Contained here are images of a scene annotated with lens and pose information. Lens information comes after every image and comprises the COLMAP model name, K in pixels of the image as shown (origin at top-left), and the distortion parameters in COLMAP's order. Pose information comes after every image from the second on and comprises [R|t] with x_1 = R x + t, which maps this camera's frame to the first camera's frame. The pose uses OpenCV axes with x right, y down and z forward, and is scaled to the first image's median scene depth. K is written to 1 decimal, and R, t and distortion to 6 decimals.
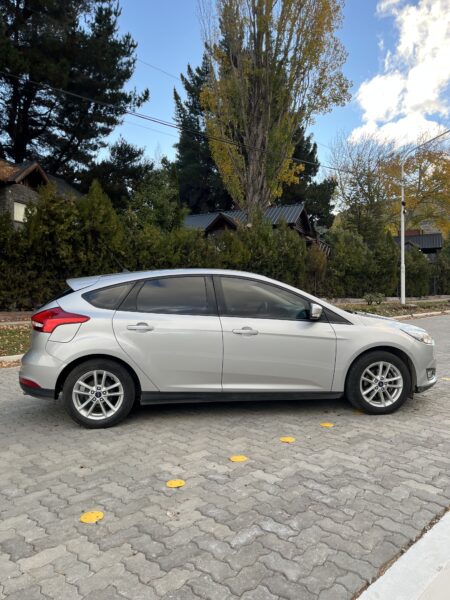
lens RADIAL K [[445.8, 0, 226.4], [0, 445.8, 299.3], [0, 0, 1]] dist [0.069760, -0.090887]
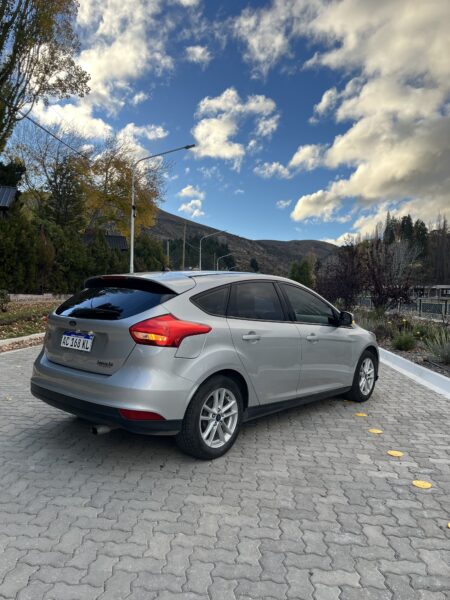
lens RADIAL K [[445.8, 0, 226.4], [0, 445.8, 299.3], [0, 0, 1]] dist [0.069760, -0.090887]
pose [[0.757019, 0.022600, 0.653002, -0.742165], [-0.029214, 0.999573, -0.000726, -0.009604], [-0.652740, -0.018527, 0.757355, 0.319455]]
